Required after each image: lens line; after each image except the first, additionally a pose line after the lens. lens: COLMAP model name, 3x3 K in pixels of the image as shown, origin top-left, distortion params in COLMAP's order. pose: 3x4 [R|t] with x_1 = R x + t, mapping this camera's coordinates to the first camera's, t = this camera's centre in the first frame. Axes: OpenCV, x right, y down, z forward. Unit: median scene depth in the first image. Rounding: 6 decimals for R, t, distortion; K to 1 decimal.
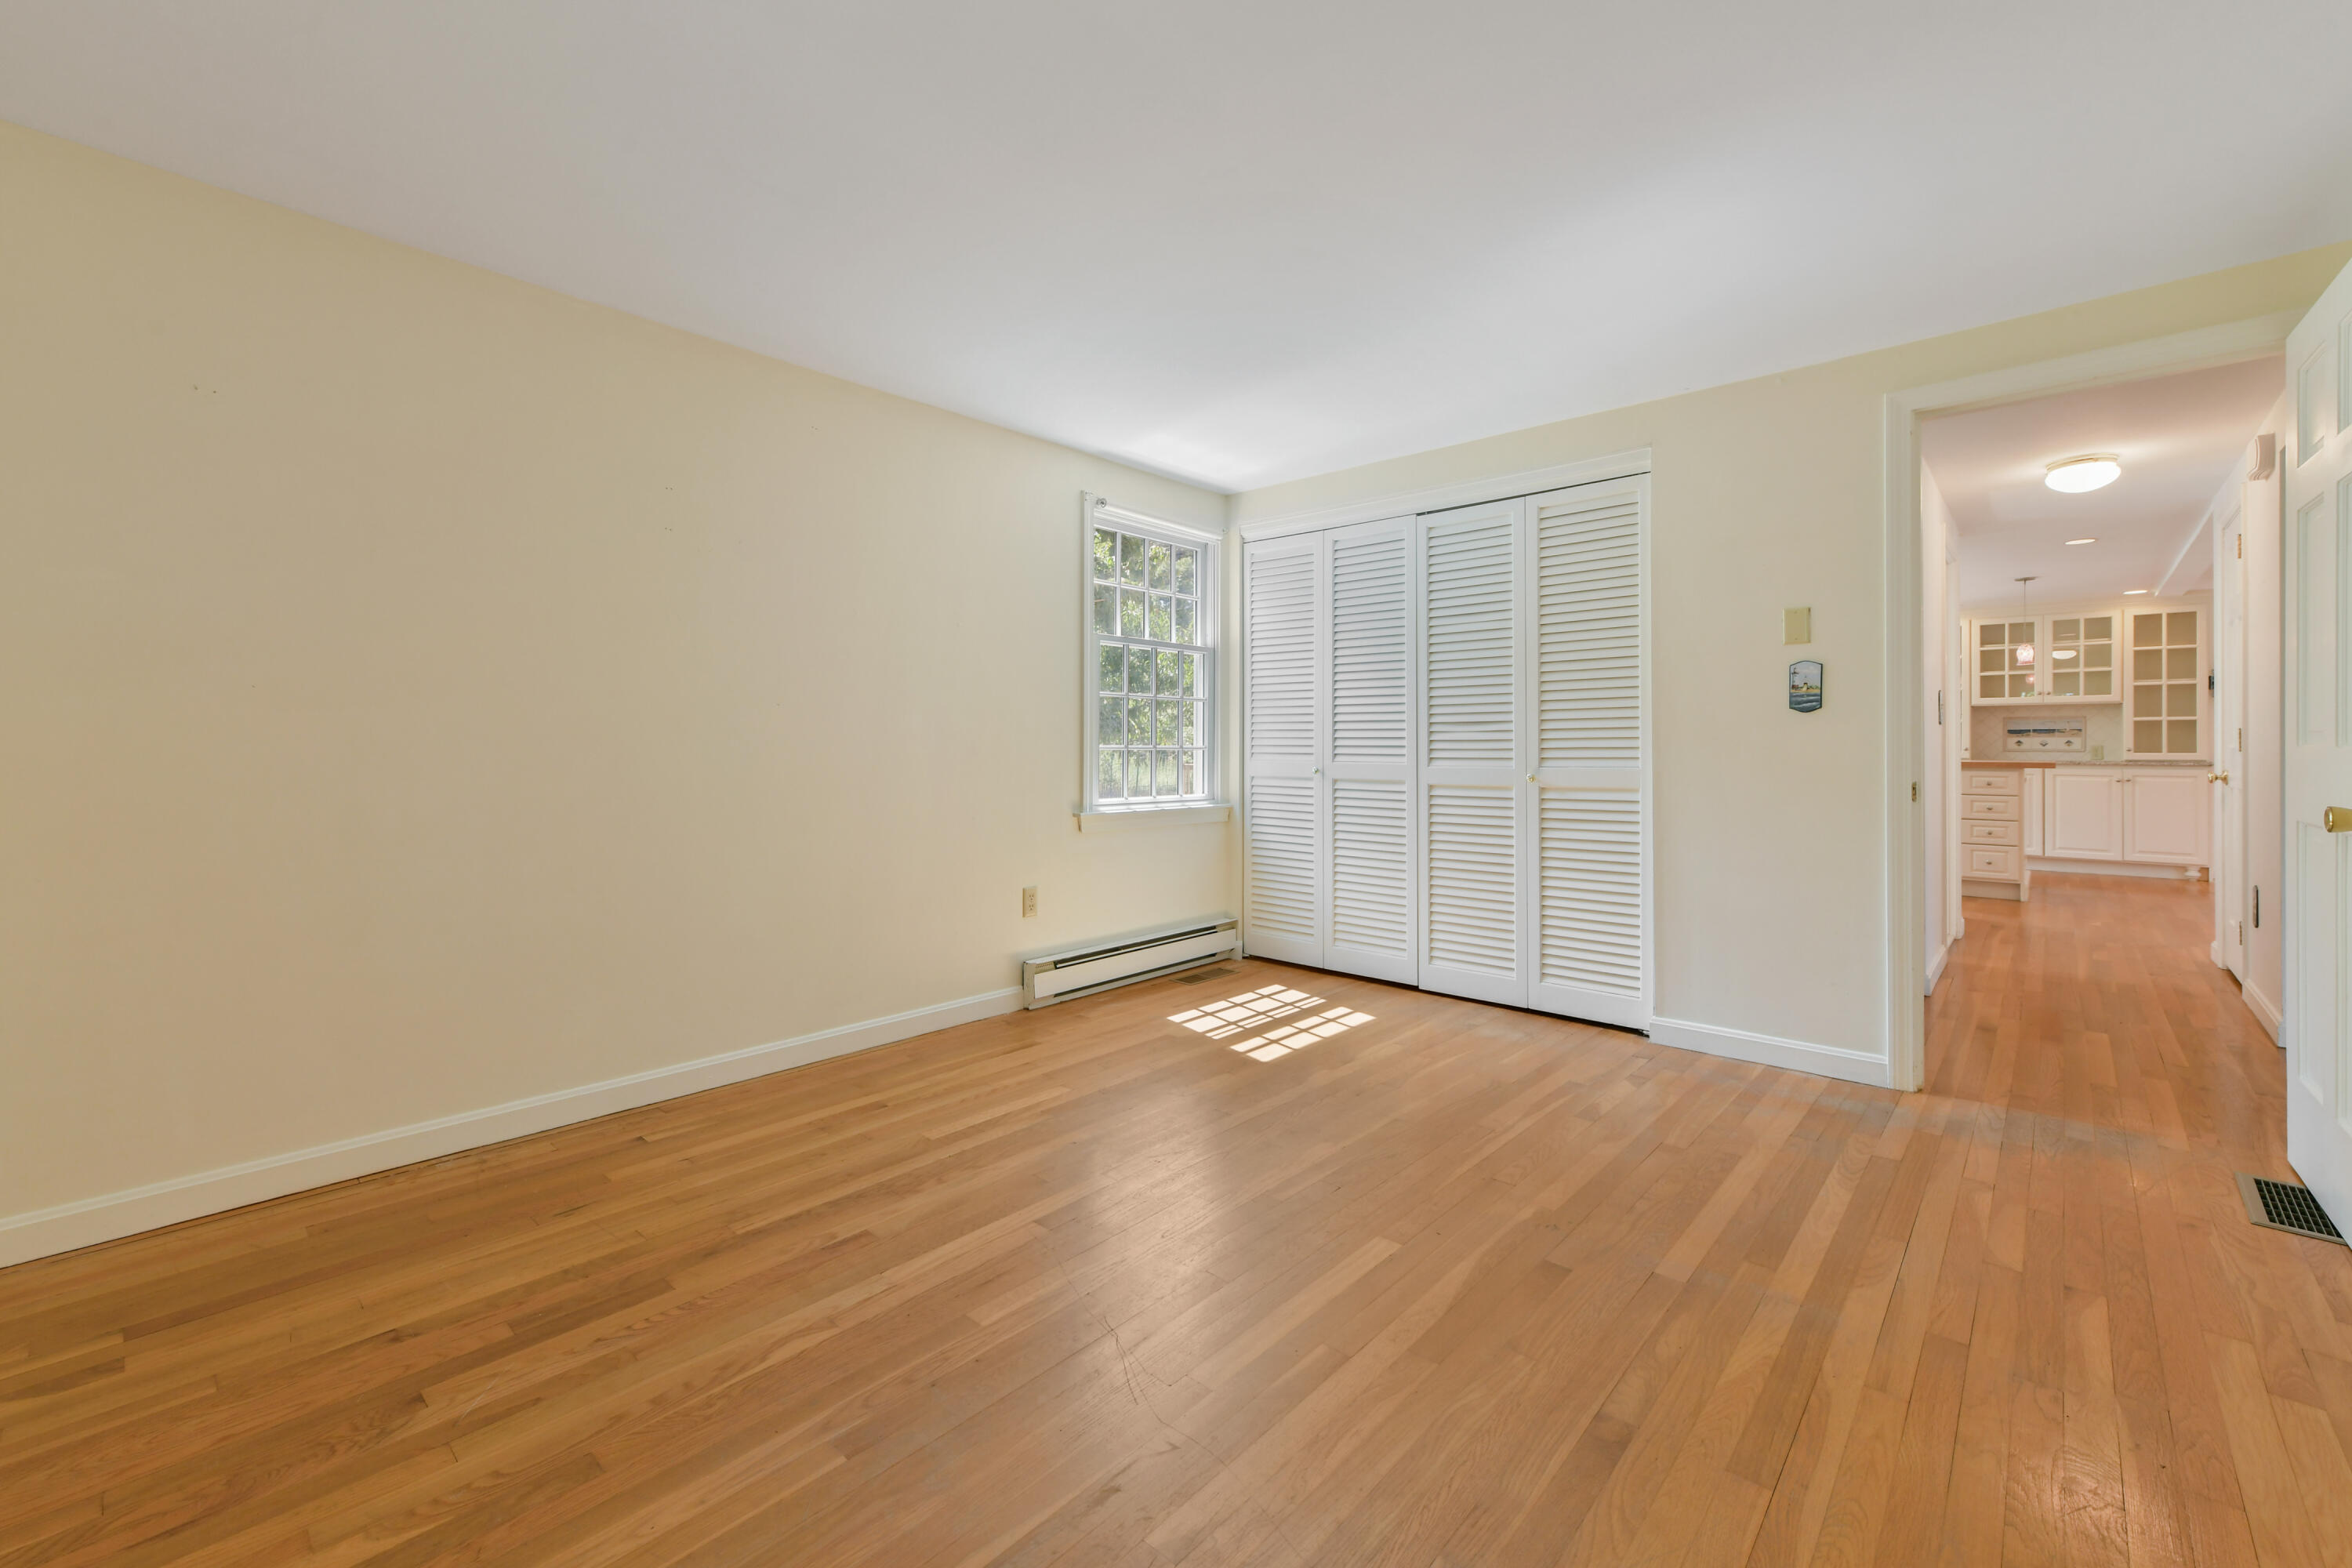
lens RADIAL K [[954.4, 0, 1170.8], [0, 954.4, 745.0], [0, 0, 1]] dist [-0.000958, 0.000147]
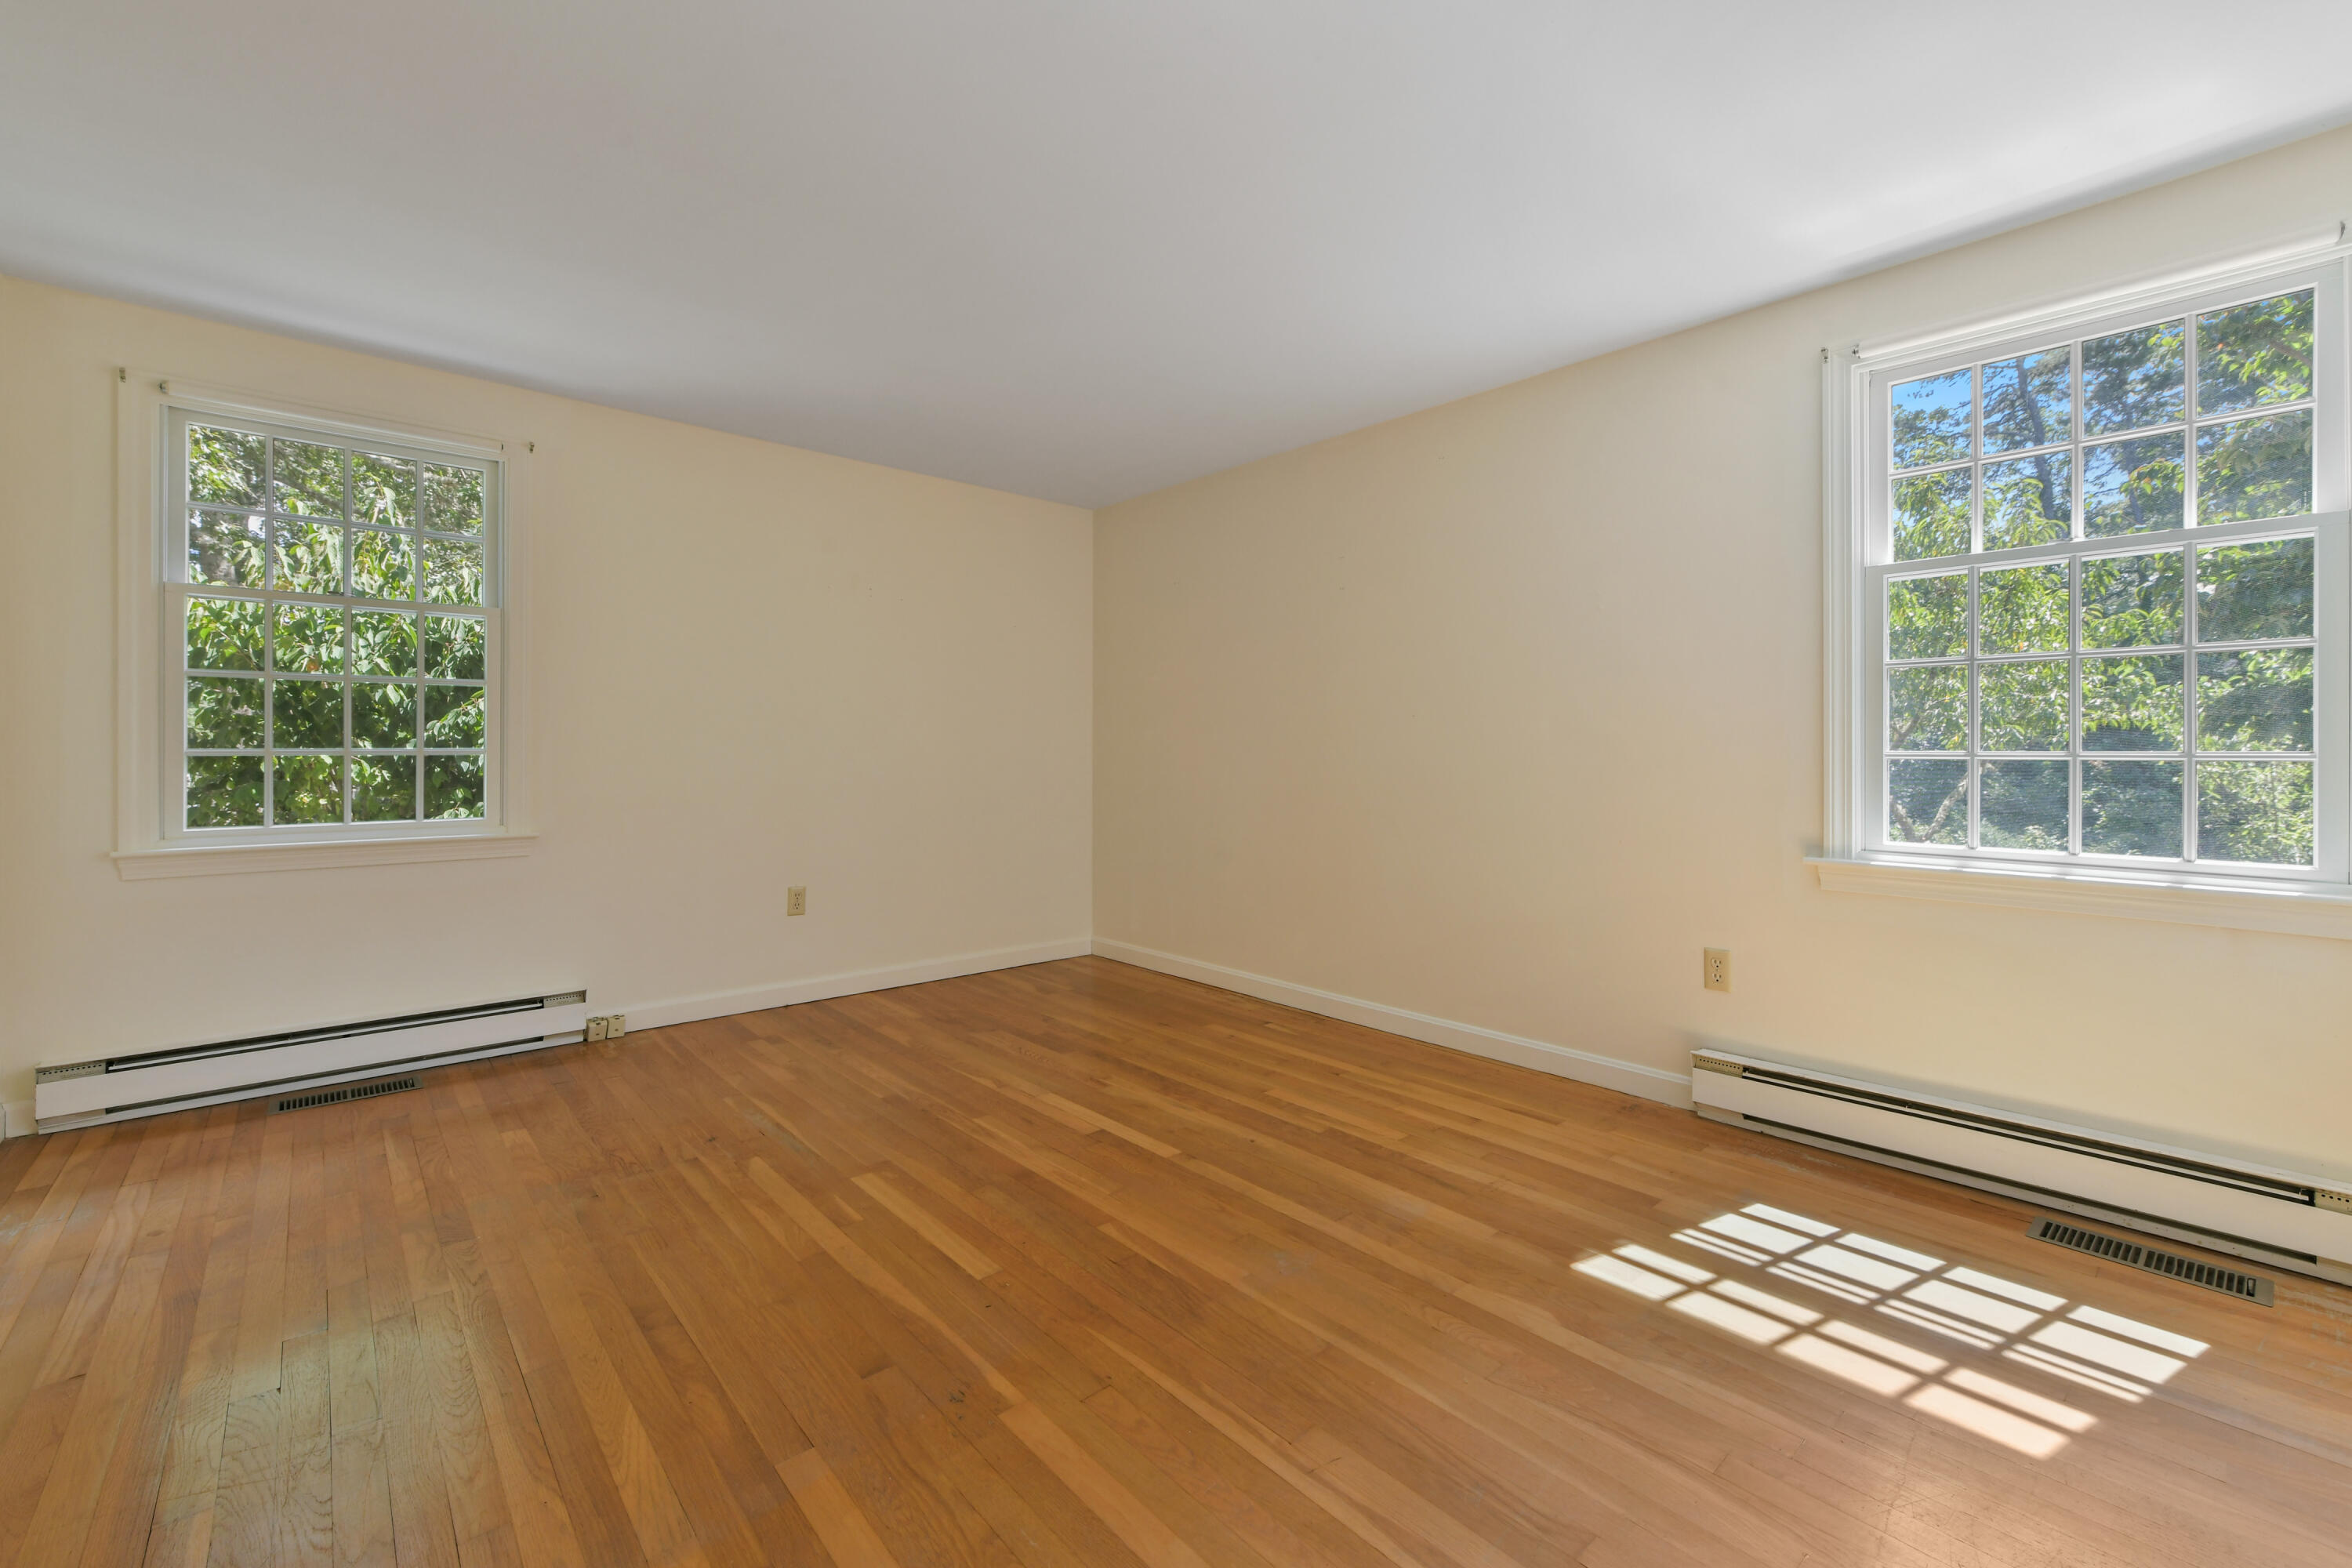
lens RADIAL K [[959.8, 0, 1184.4], [0, 959.8, 762.3], [0, 0, 1]] dist [-0.003588, -0.000537]
pose [[-0.088247, 0.006919, -0.996075, 0.883730], [0.000392, 0.999976, 0.006911, 0.005737], [0.996099, 0.000219, -0.088247, 0.977332]]
